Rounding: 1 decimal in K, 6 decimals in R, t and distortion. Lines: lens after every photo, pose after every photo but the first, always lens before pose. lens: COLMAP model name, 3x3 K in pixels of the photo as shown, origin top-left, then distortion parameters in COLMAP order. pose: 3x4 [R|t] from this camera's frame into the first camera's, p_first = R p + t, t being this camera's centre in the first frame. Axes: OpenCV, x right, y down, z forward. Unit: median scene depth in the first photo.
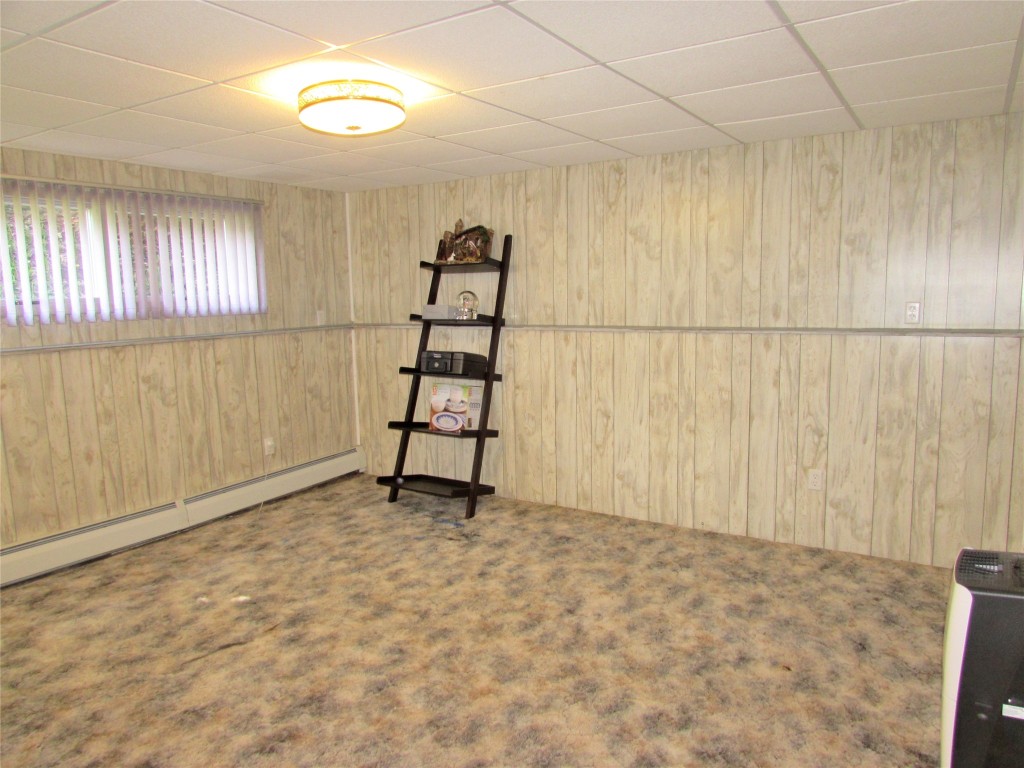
lens RADIAL K [[719.9, 0, 519.6], [0, 719.9, 382.1], [0, 0, 1]] dist [-0.042707, 0.024361]
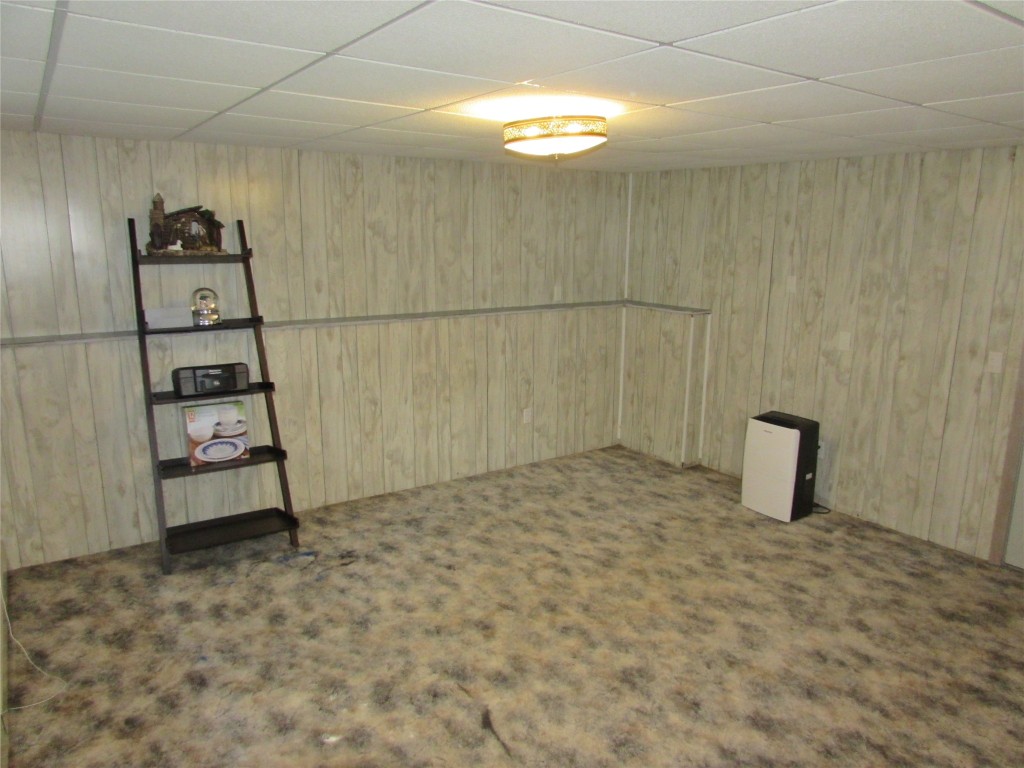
lens RADIAL K [[719.9, 0, 514.6], [0, 719.9, 380.0], [0, 0, 1]] dist [-0.042707, 0.024361]
pose [[0.387877, -0.162290, 0.907311, -0.826778], [0.096364, 0.986122, 0.135191, -0.120212], [-0.916660, 0.034995, 0.398133, 0.439940]]
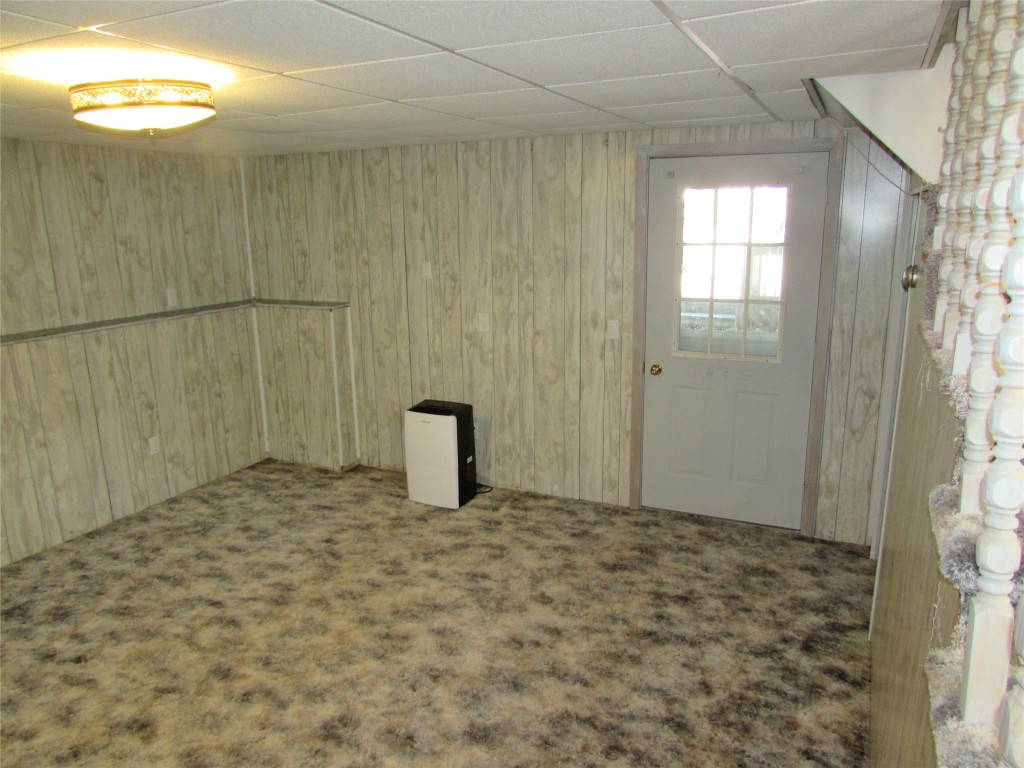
lens RADIAL K [[719.9, 0, 508.6], [0, 719.9, 386.9], [0, 0, 1]] dist [-0.042707, 0.024361]
pose [[-0.107665, -0.205257, 0.972768, -0.746466], [0.142876, 0.965104, 0.219453, -0.127218], [-0.983867, 0.162613, -0.074581, 0.474295]]
